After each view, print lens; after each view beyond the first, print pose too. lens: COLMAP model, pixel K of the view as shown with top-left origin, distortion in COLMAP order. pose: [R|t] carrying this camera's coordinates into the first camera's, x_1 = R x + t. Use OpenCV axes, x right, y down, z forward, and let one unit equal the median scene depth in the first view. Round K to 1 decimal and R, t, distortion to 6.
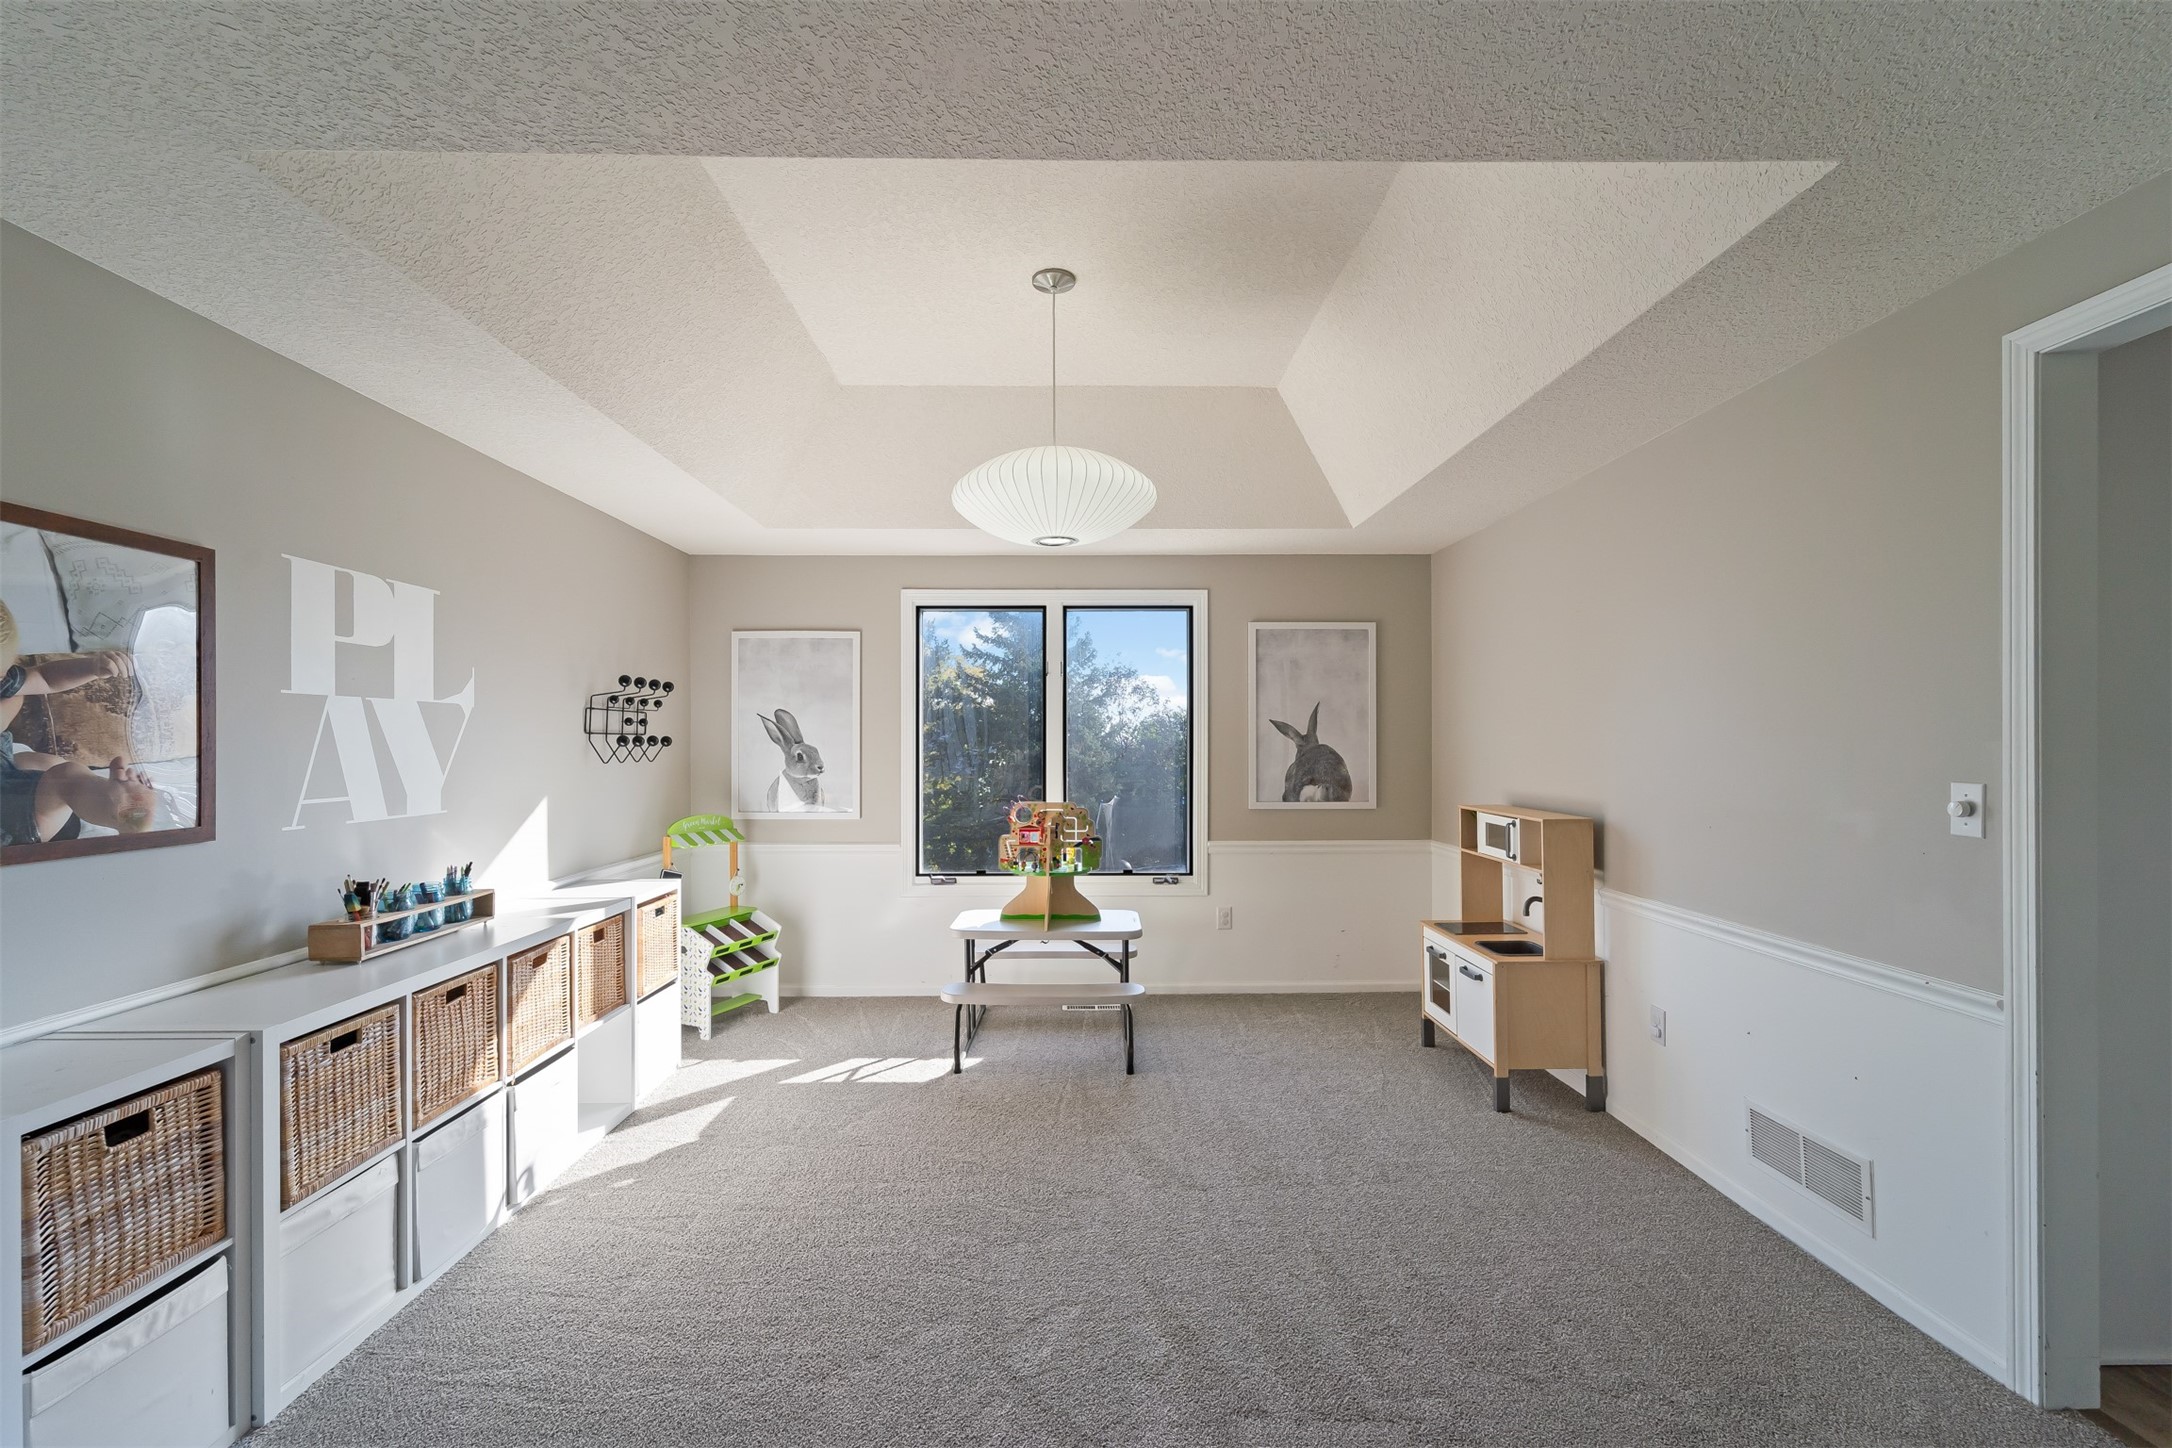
lens RADIAL K [[872.4, 0, 1095.1], [0, 872.4, 746.3], [0, 0, 1]] dist [0.001341, -0.000097]
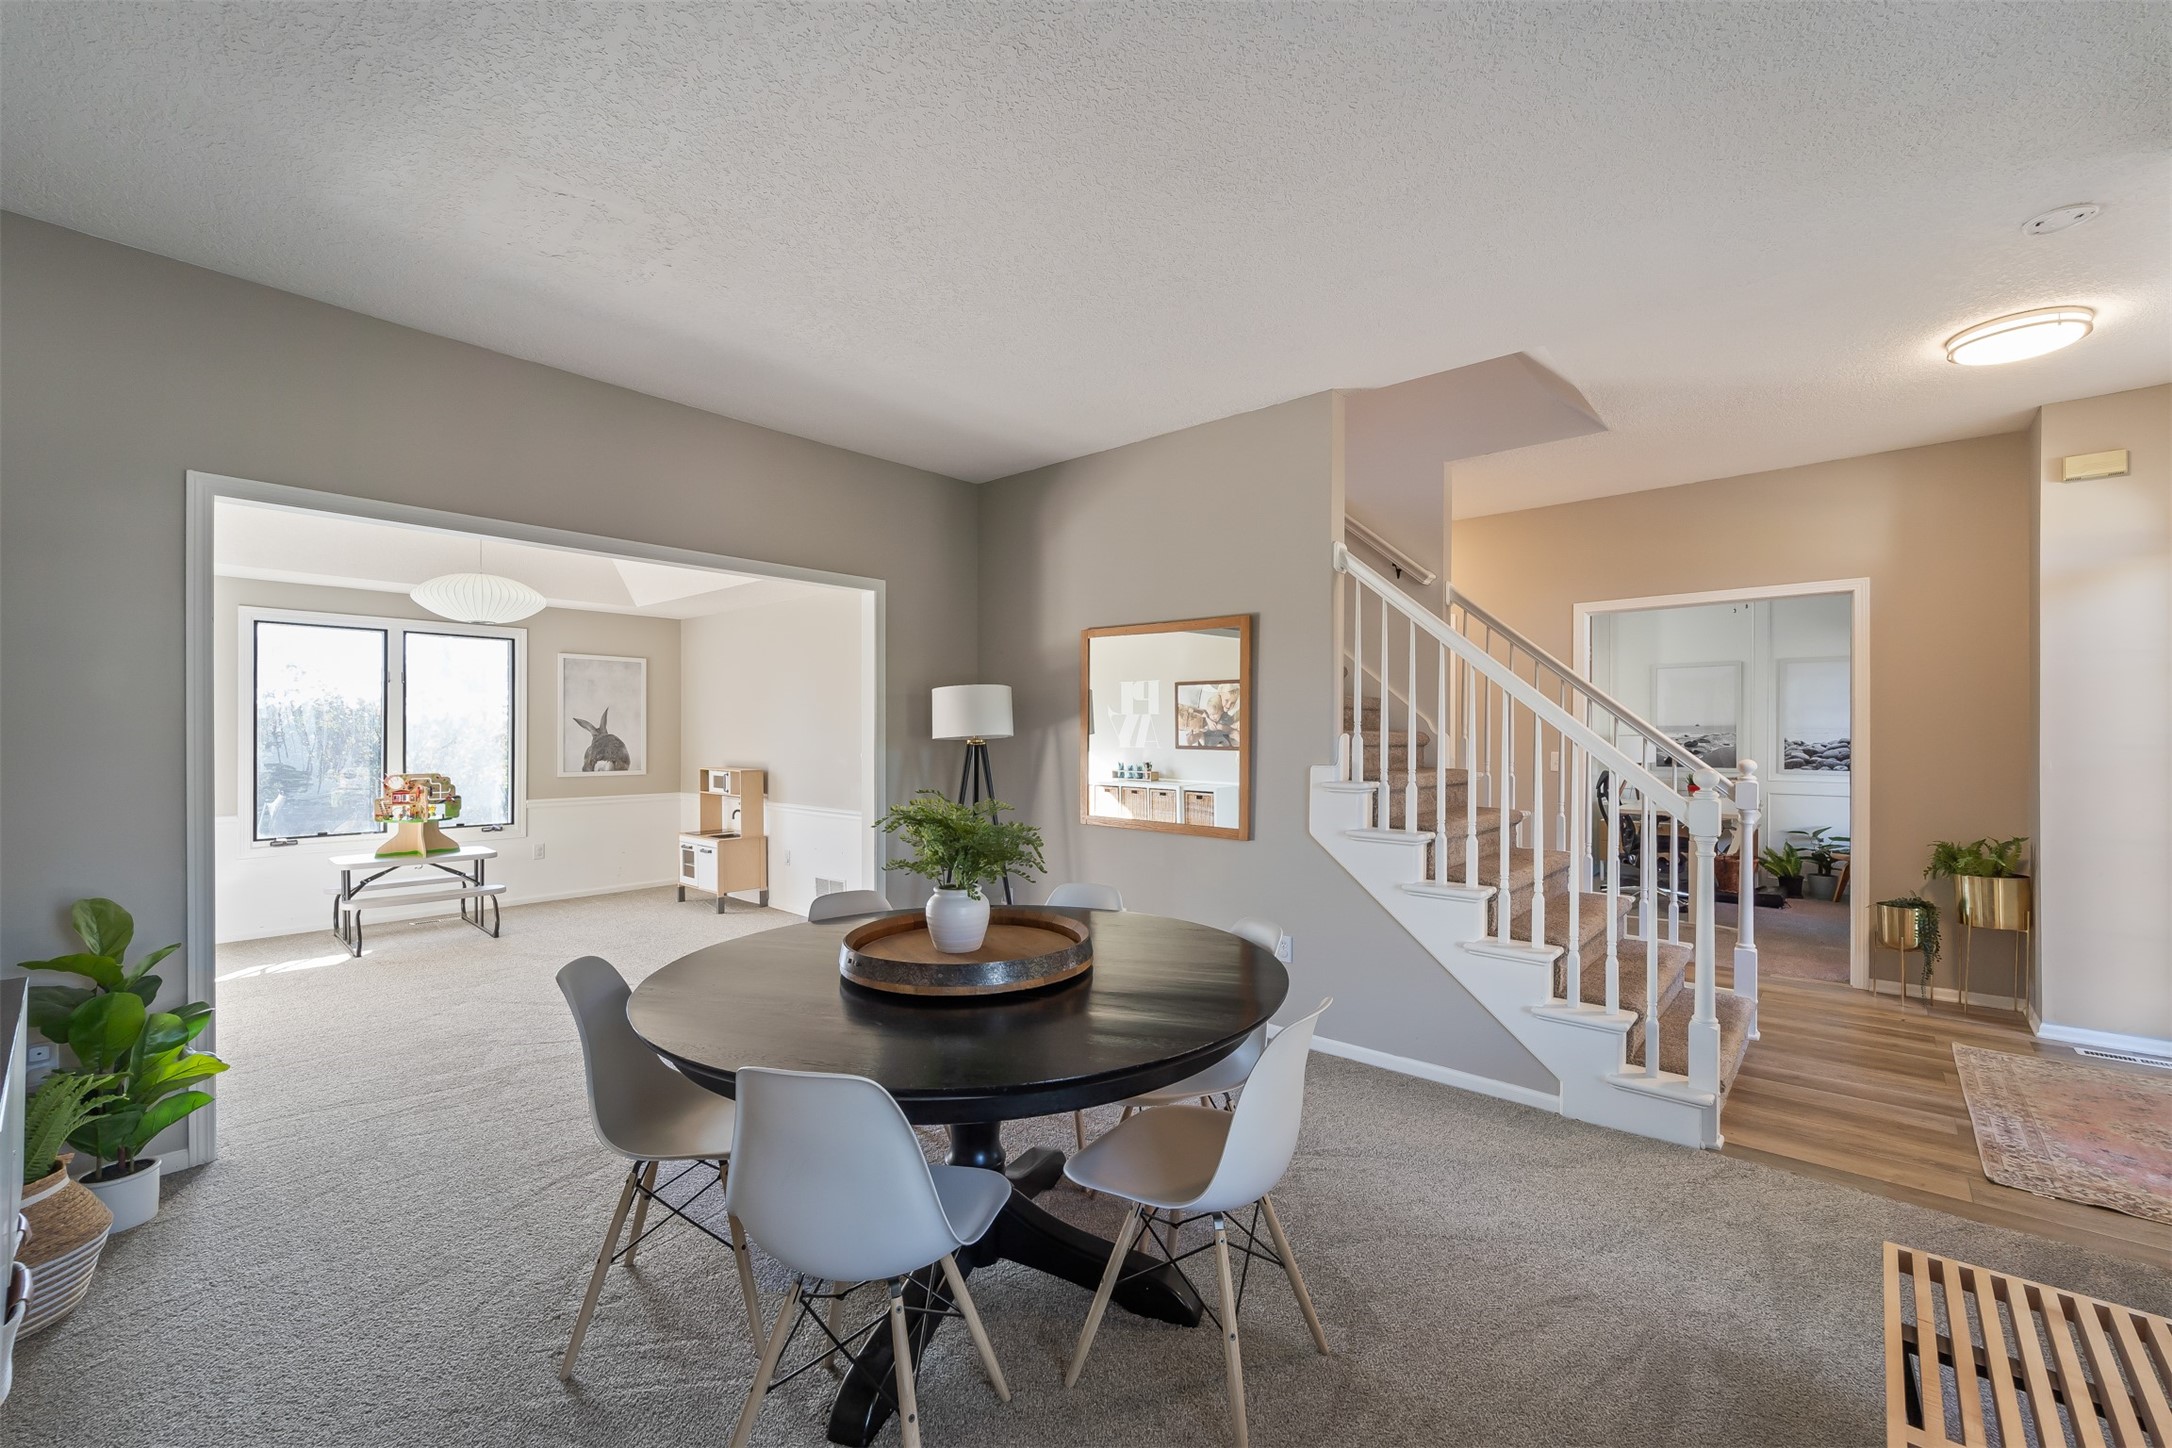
lens RADIAL K [[912.0, 0, 1078.4], [0, 912.0, 723.9], [0, 0, 1]] dist [0.002773, -0.001003]
pose [[0.691696, 0.010261, 0.722116, -0.374920], [-0.000809, 0.999909, -0.013433, 0.000508], [-0.722188, 0.008707, 0.691642, -0.811345]]
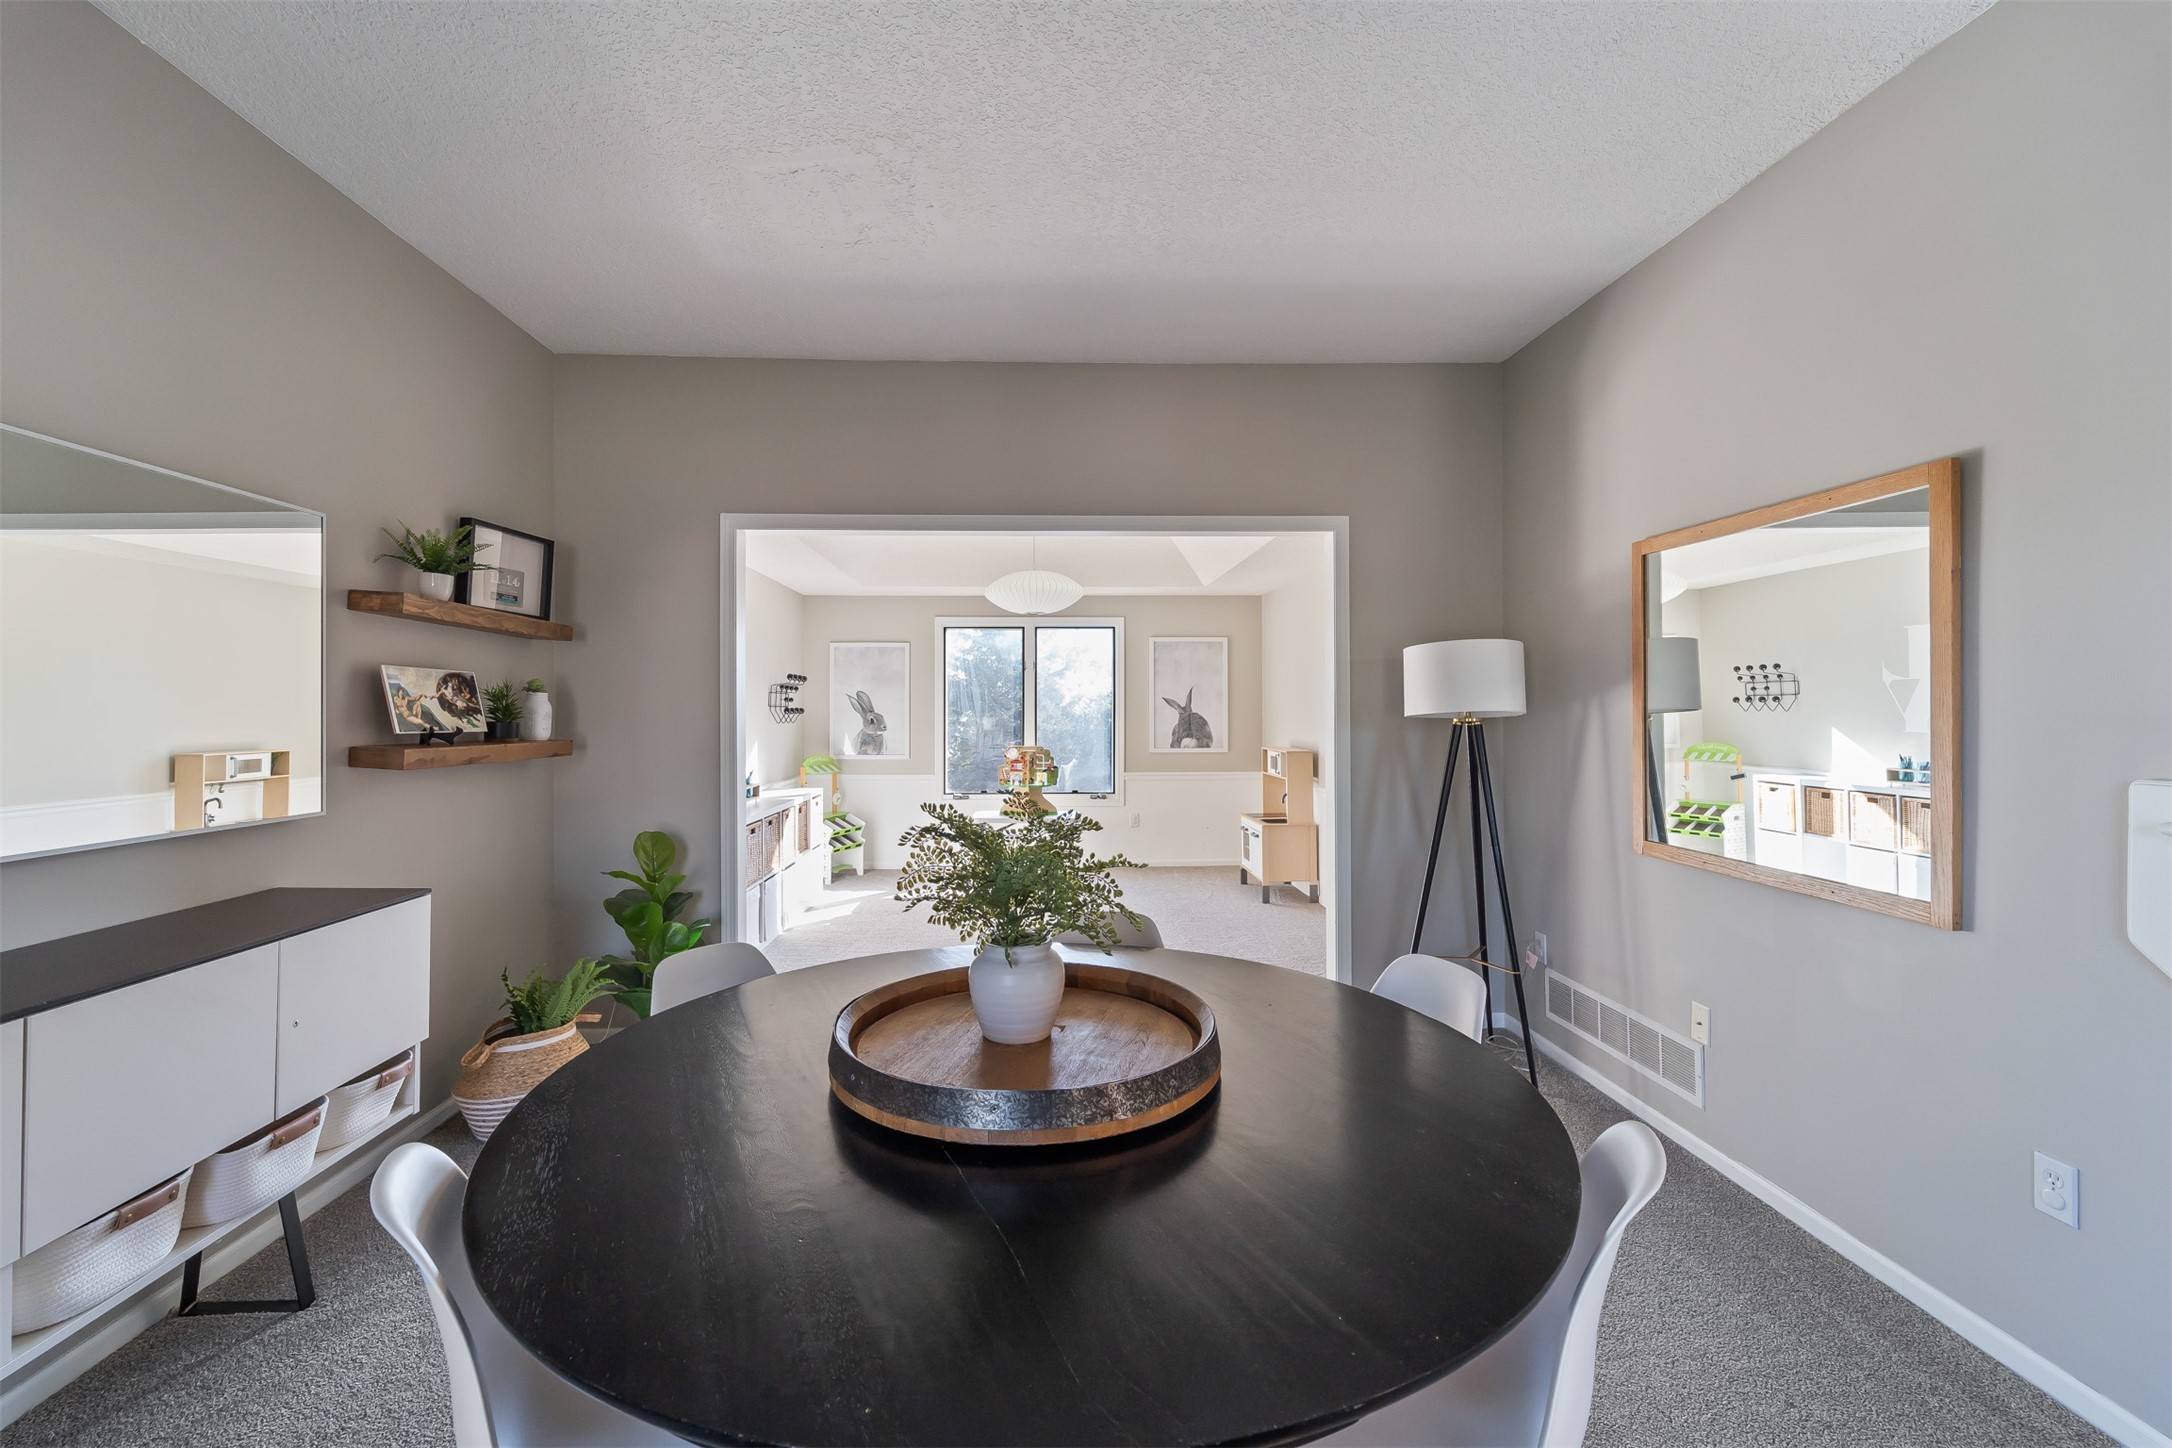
lens RADIAL K [[893.7, 0, 1035.2], [0, 893.7, 706.6], [0, 0, 1]] dist [0.002226, -0.000148]
pose [[0.999705, -0.000357, -0.024292, 0.004926], [0.000120, 0.999953, -0.009734, 0.002954], [0.024294, 0.009729, 0.999658, -0.734093]]
